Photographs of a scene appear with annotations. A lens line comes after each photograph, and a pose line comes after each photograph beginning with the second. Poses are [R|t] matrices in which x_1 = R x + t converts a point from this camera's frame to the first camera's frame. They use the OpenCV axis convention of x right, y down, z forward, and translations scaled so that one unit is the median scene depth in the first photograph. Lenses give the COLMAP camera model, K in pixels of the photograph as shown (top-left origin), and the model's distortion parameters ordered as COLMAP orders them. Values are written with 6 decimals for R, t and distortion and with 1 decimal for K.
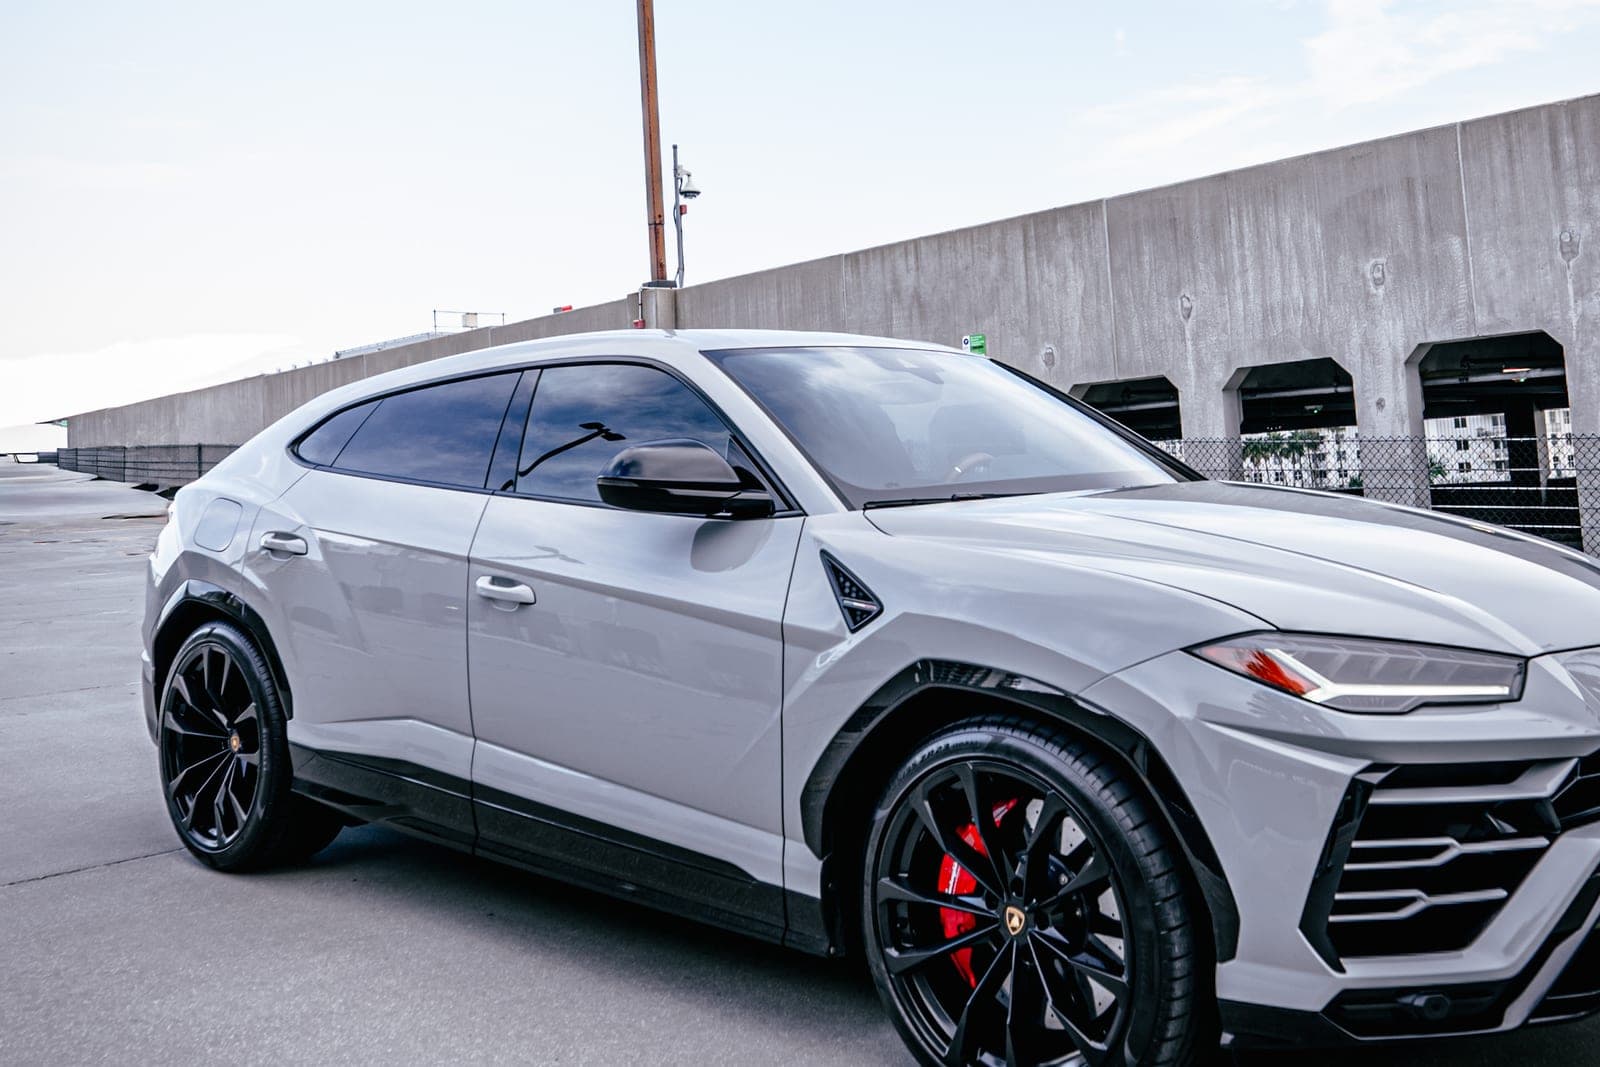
lens RADIAL K [[1612.1, 0, 900.2], [0, 1612.1, 333.3], [0, 0, 1]] dist [-0.045569, 0.023598]
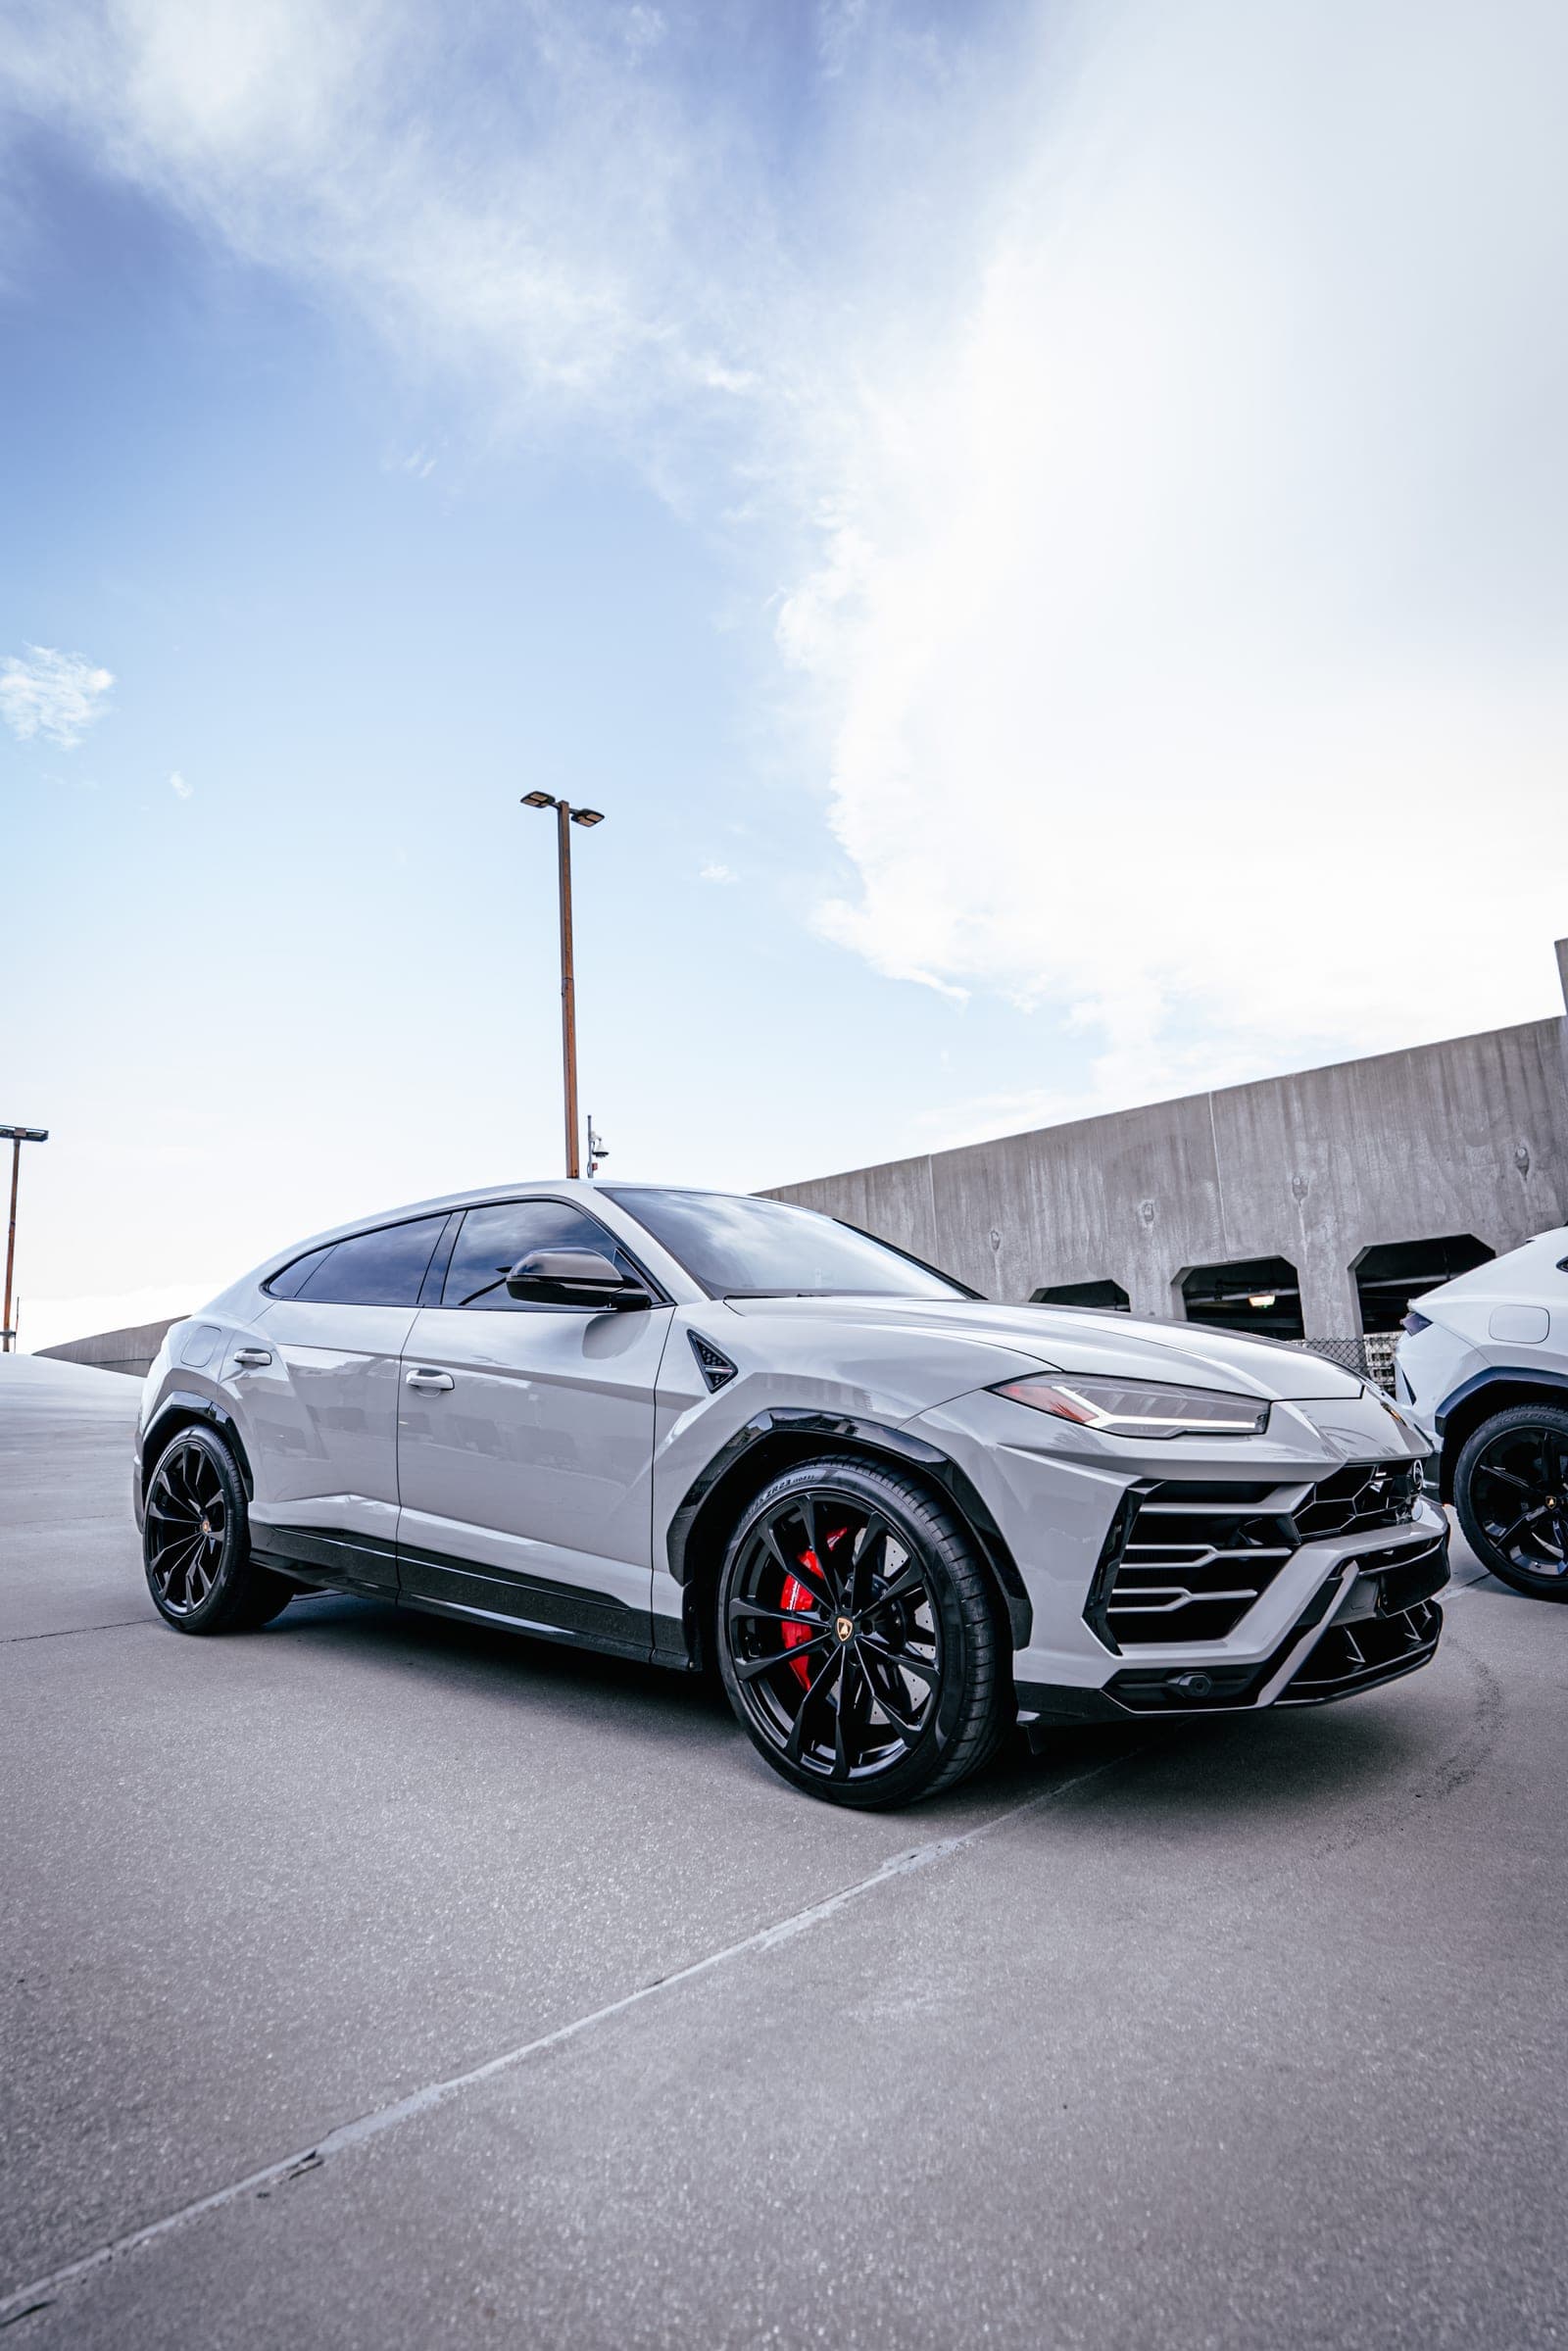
lens RADIAL K [[1284.7, 0, 774.6], [0, 1284.7, 1175.7], [0, 0, 1]] dist [-0.057624, 0.026875]
pose [[0.999930, 0.011414, 0.003255, 0.008278], [-0.011078, 0.995953, -0.089187, 0.073717], [-0.004259, 0.089144, 0.996010, 0.019152]]
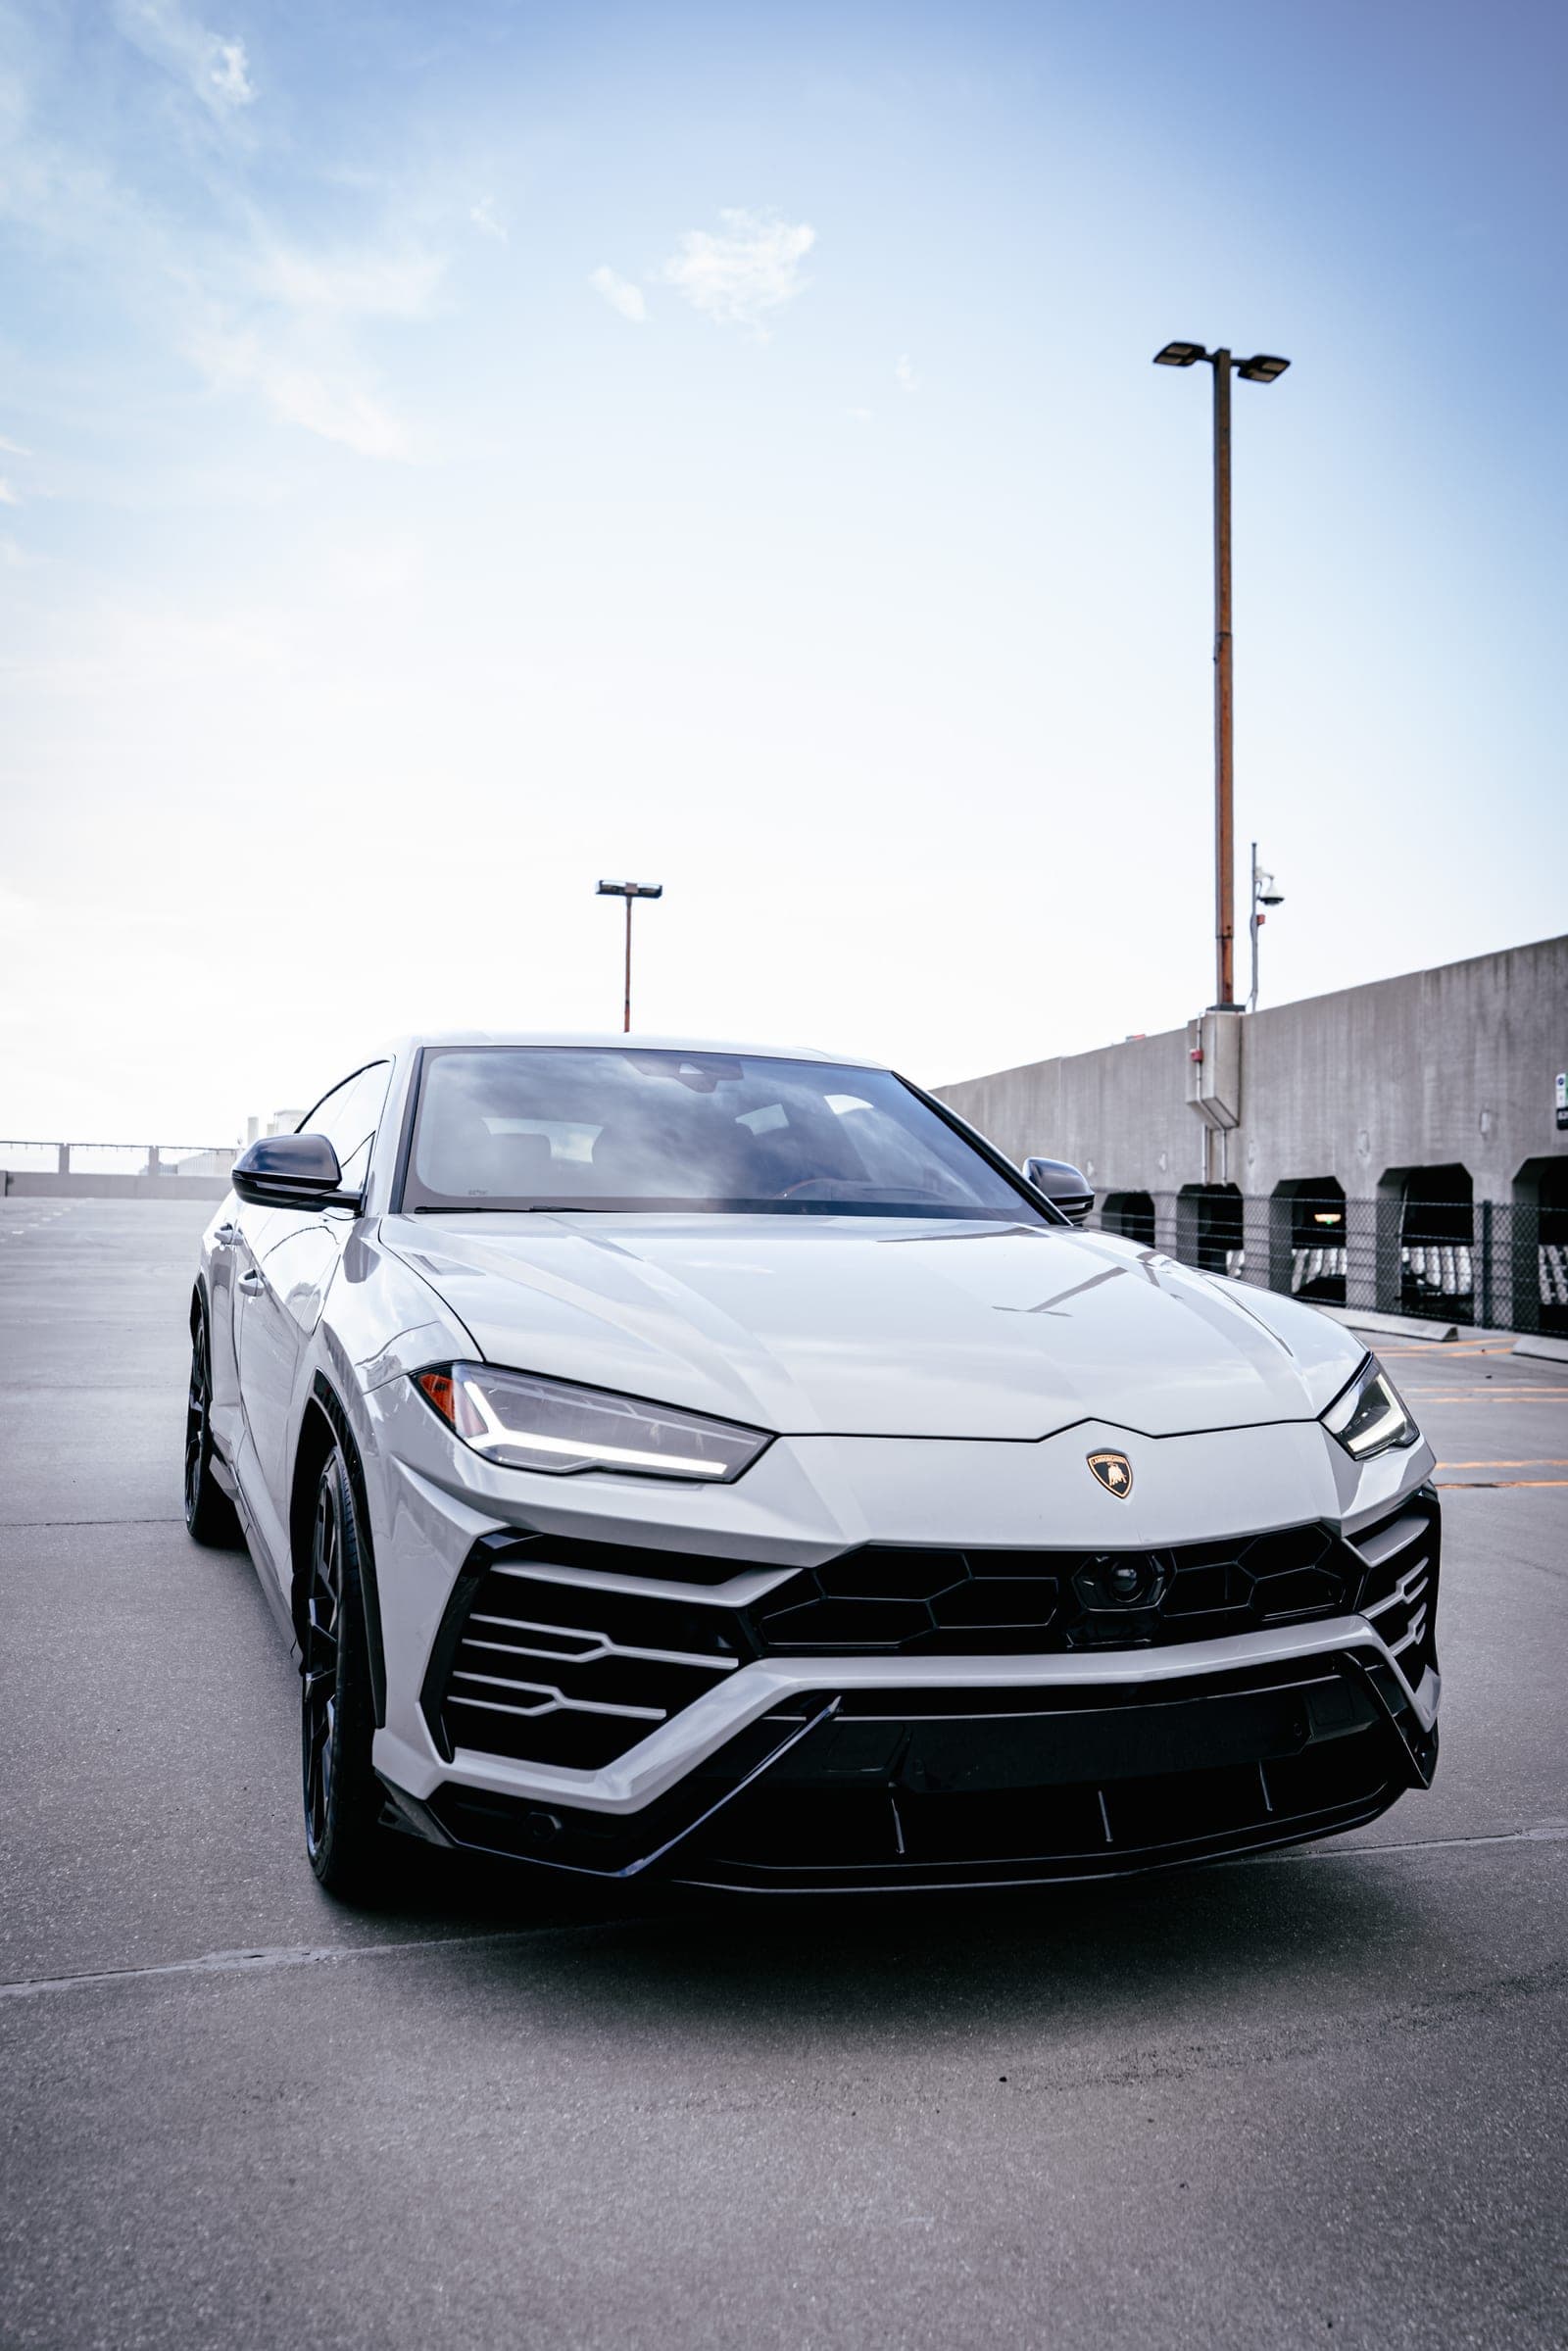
lens RADIAL K [[1836.4, 0, 771.5], [0, 1836.4, 1180.6], [0, 0, 1]] dist [0.012586, 0.006002]
pose [[0.871073, 0.049522, -0.488651, 0.490648], [-0.020837, 0.997734, 0.063971, 0.013221], [0.490712, -0.045542, 0.870131, 0.134057]]
